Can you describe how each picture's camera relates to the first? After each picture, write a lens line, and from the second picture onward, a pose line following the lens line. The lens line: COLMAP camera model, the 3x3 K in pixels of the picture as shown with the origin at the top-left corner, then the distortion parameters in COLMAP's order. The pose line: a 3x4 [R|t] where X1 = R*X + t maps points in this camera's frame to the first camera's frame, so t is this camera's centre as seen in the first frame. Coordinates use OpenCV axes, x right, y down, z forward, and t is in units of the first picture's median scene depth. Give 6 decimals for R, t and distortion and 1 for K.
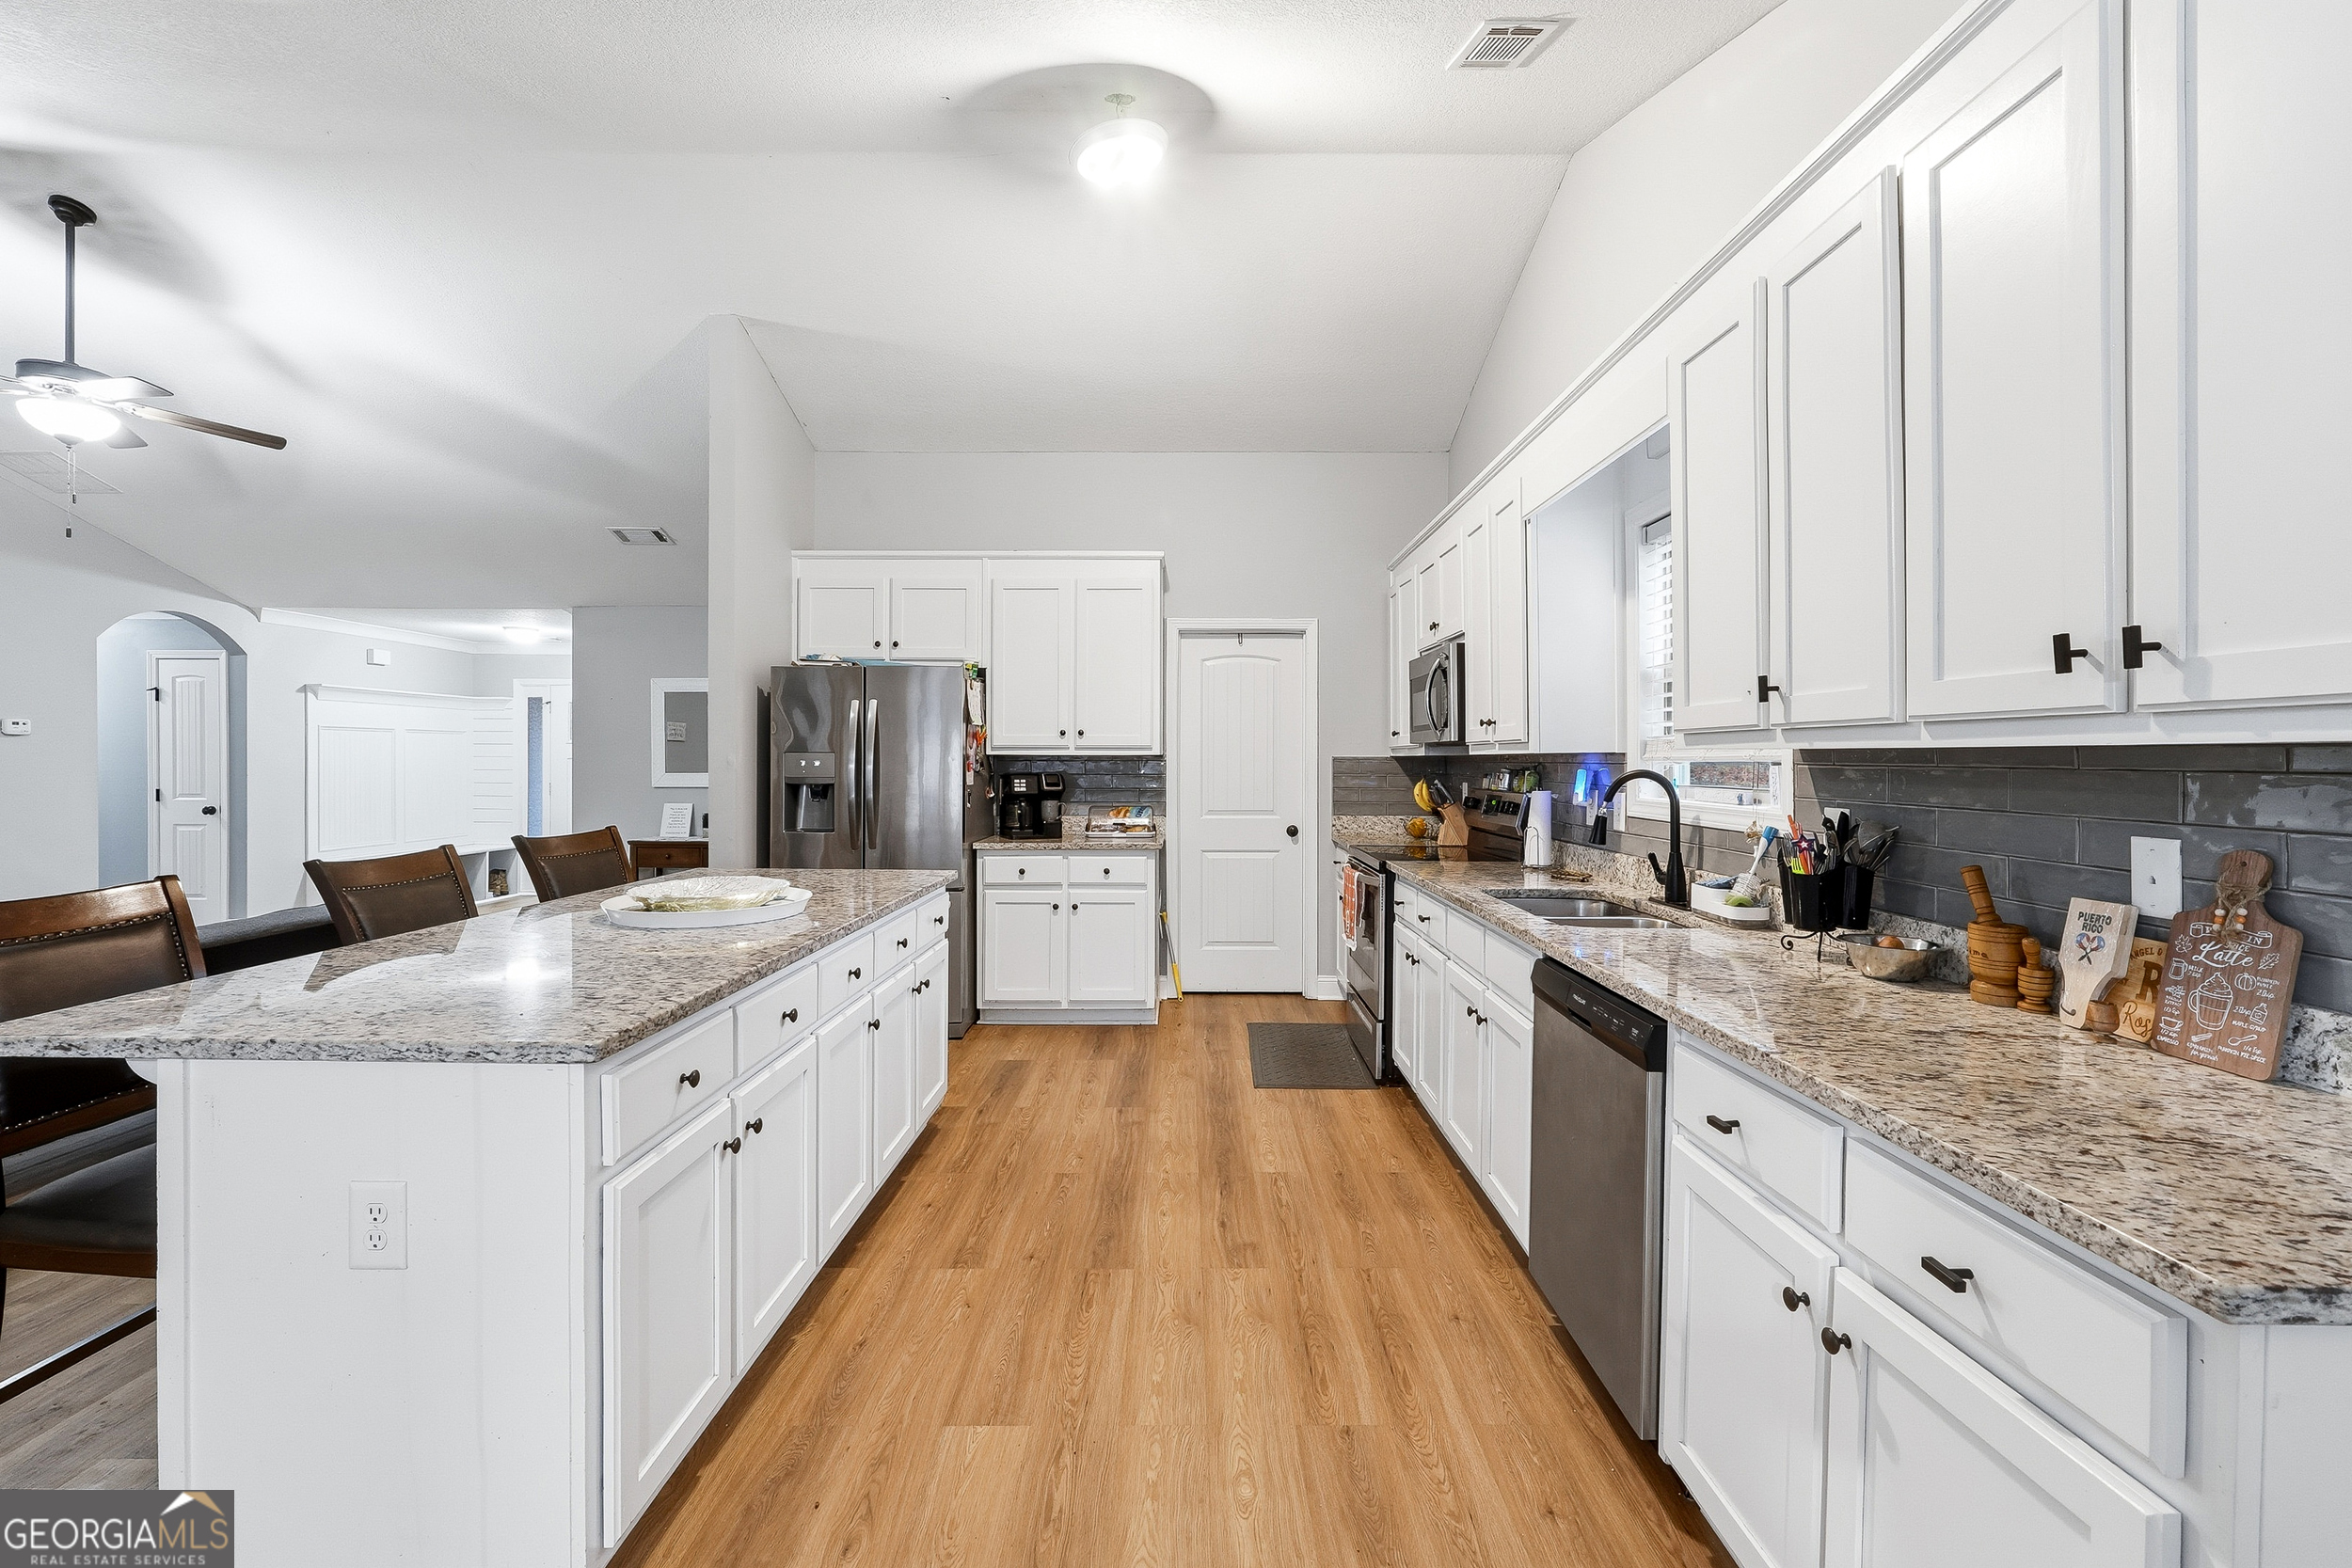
lens RADIAL K [[988.9, 0, 1192.1], [0, 988.9, 764.9], [0, 0, 1]] dist [-0.019634, 0.005417]
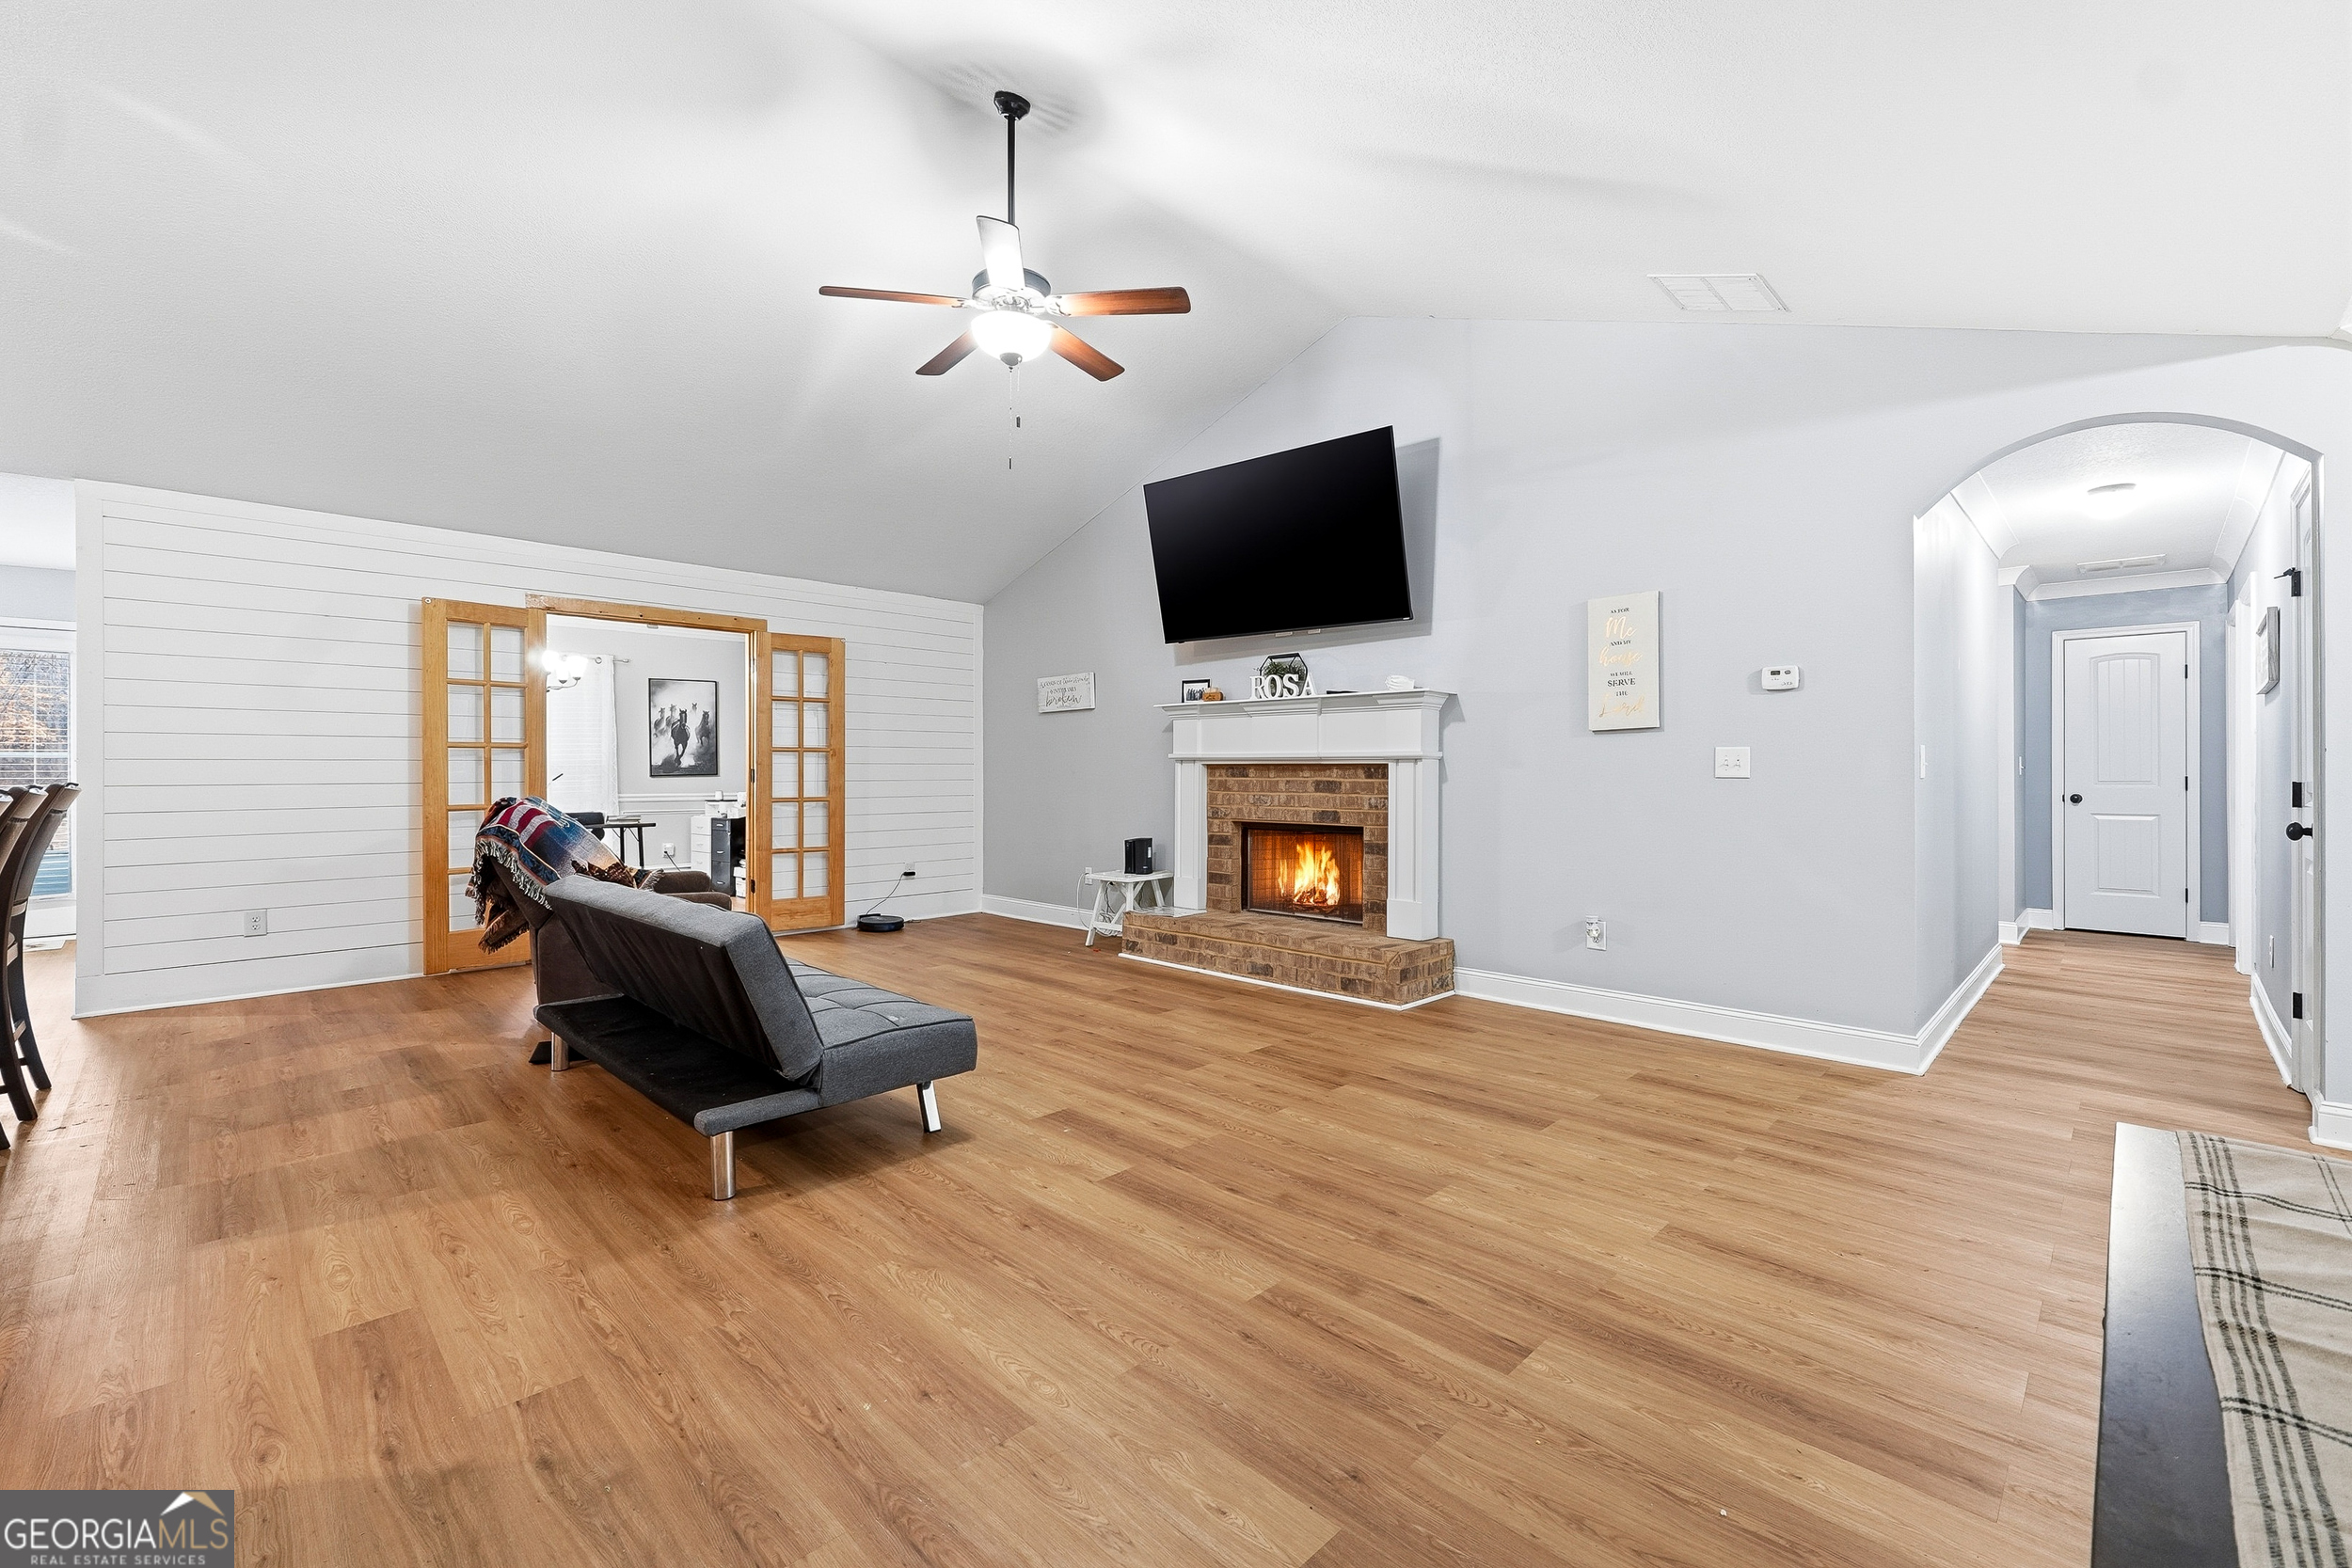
lens RADIAL K [[988.9, 0, 1199.4], [0, 988.9, 785.5], [0, 0, 1]] dist [-0.019634, 0.005417]
pose [[-0.704173, 0.005104, -0.710010, -0.741605], [-0.006431, 0.999887, 0.013566, 0.049650], [0.709999, 0.014118, -0.704061, 2.019048]]
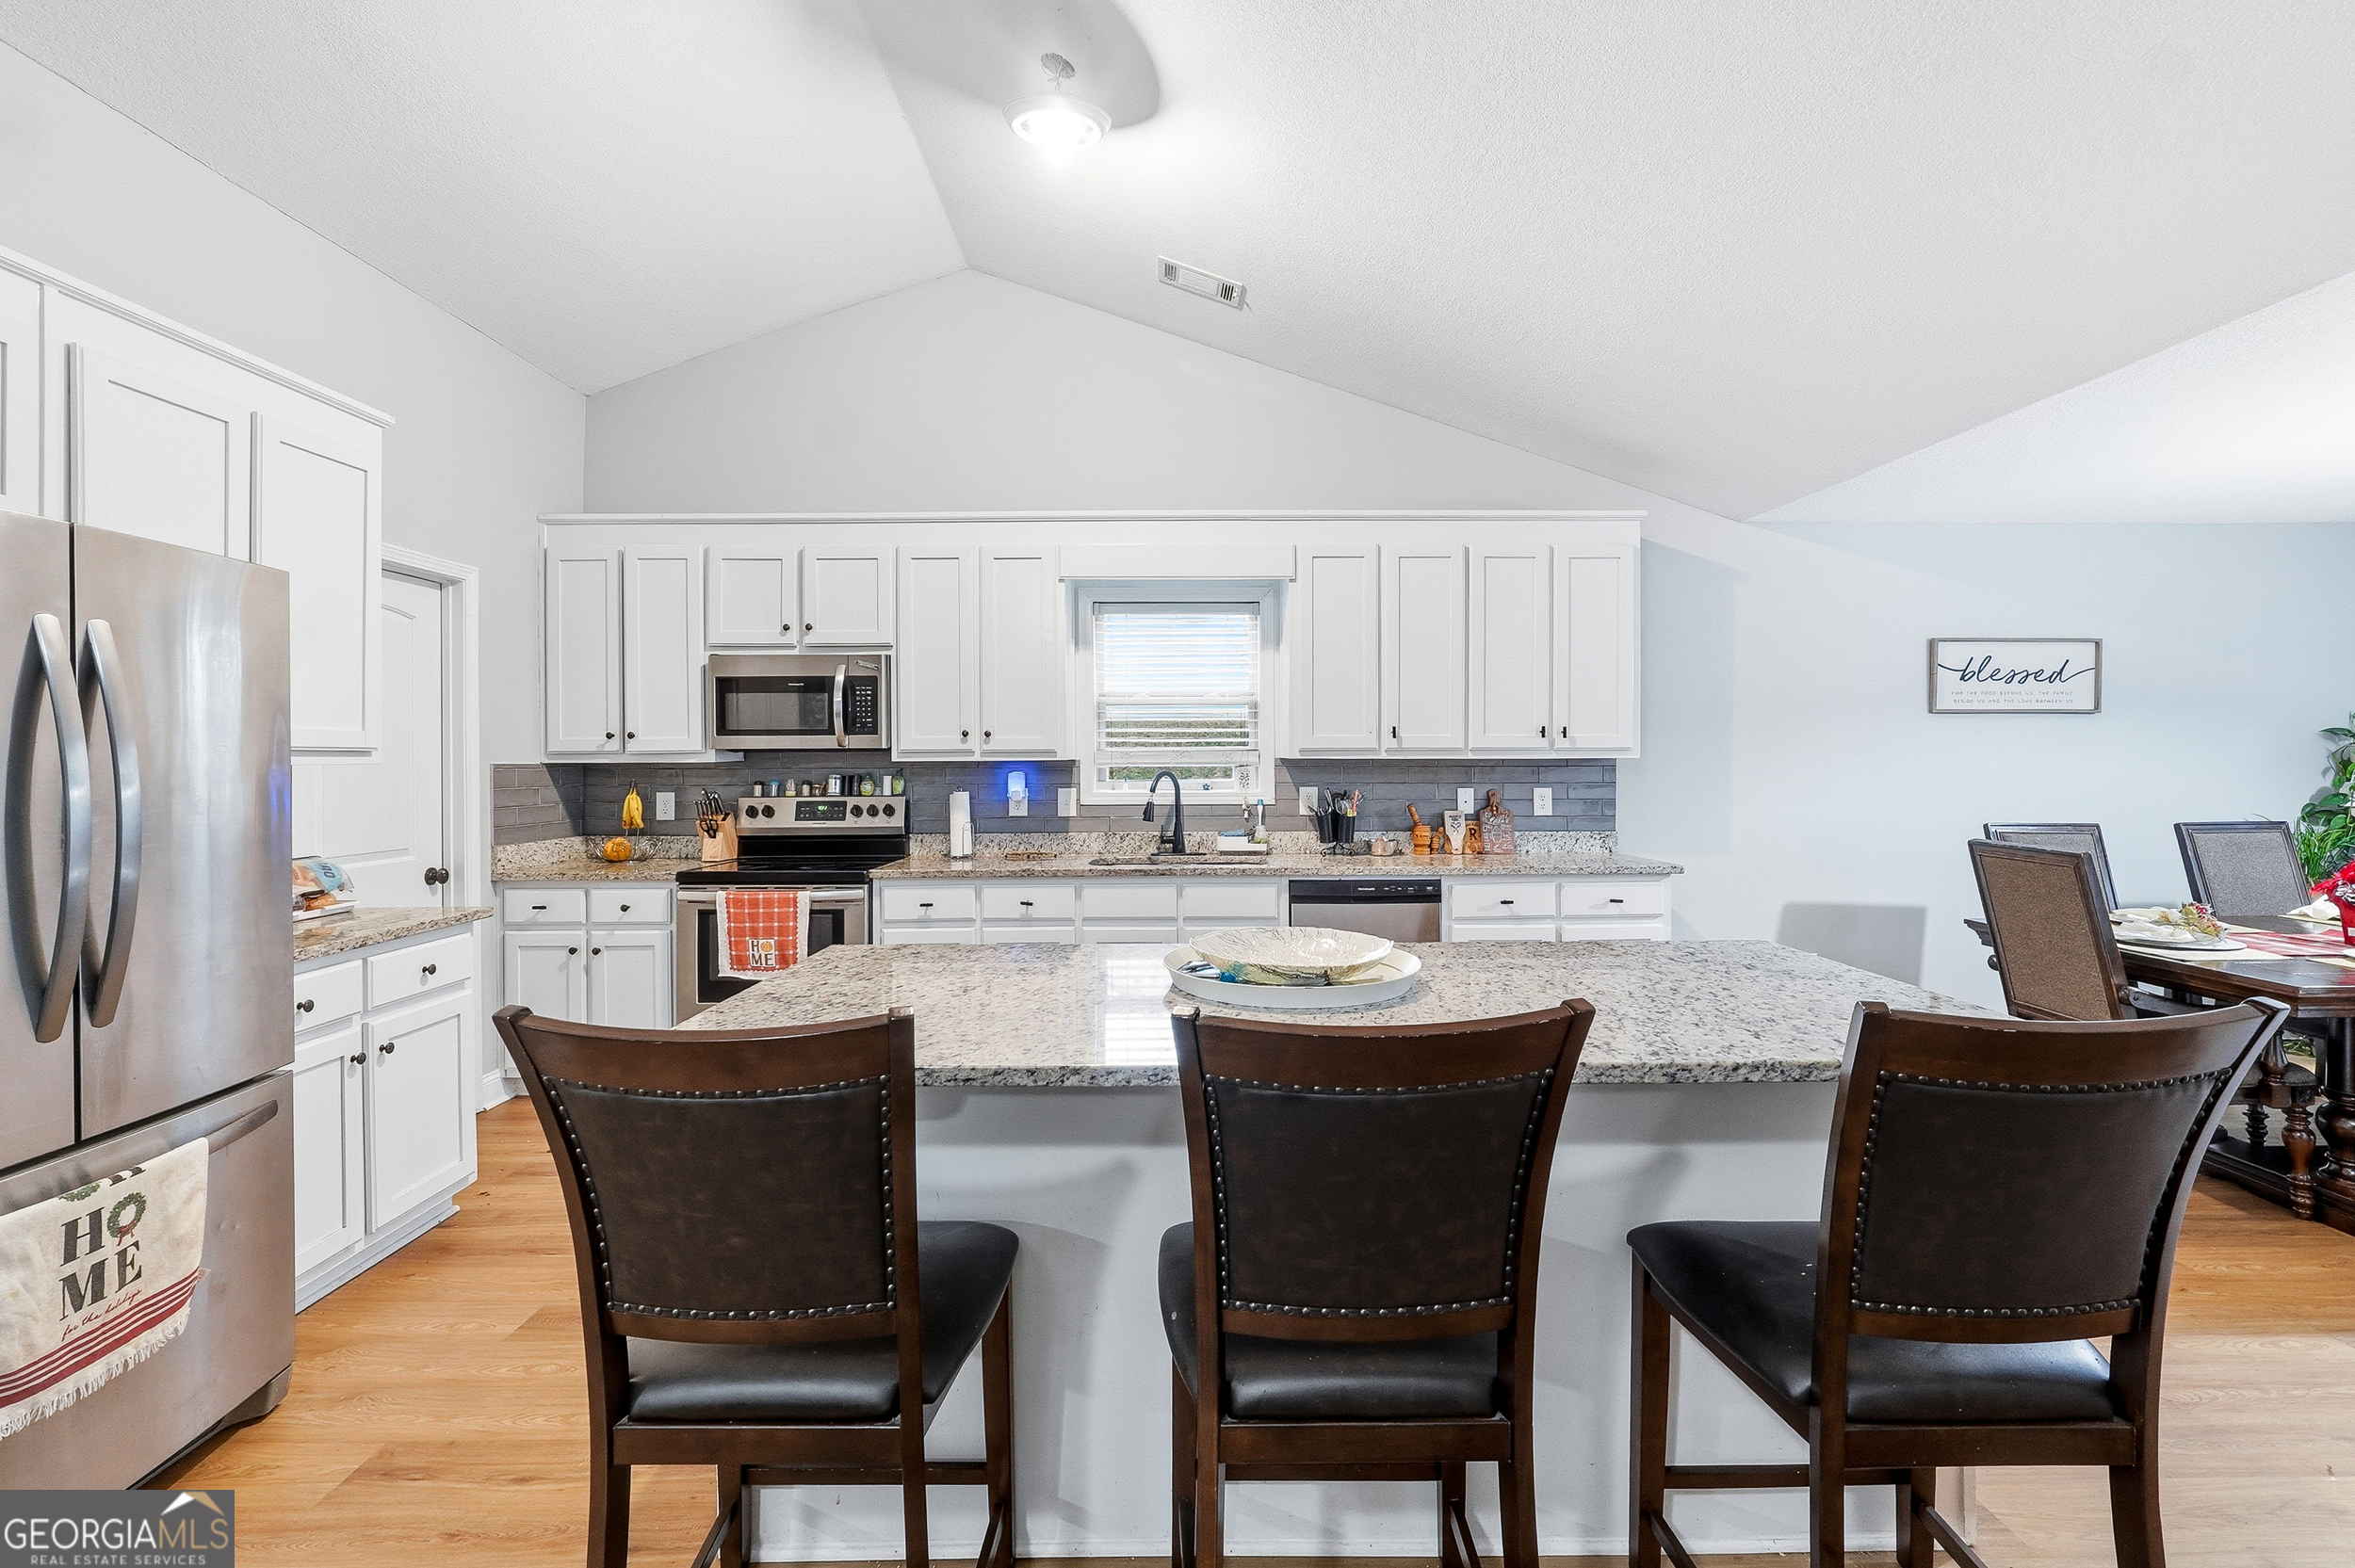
lens RADIAL K [[990.1, 0, 1167.3], [0, 990.1, 754.1], [0, 0, 1]] dist [-0.019634, 0.005417]
pose [[0.006940, 0.003316, 0.999970, -0.927452], [0.009506, 0.999949, -0.003381, -0.013501], [-0.999931, 0.009529, 0.006908, 0.828388]]
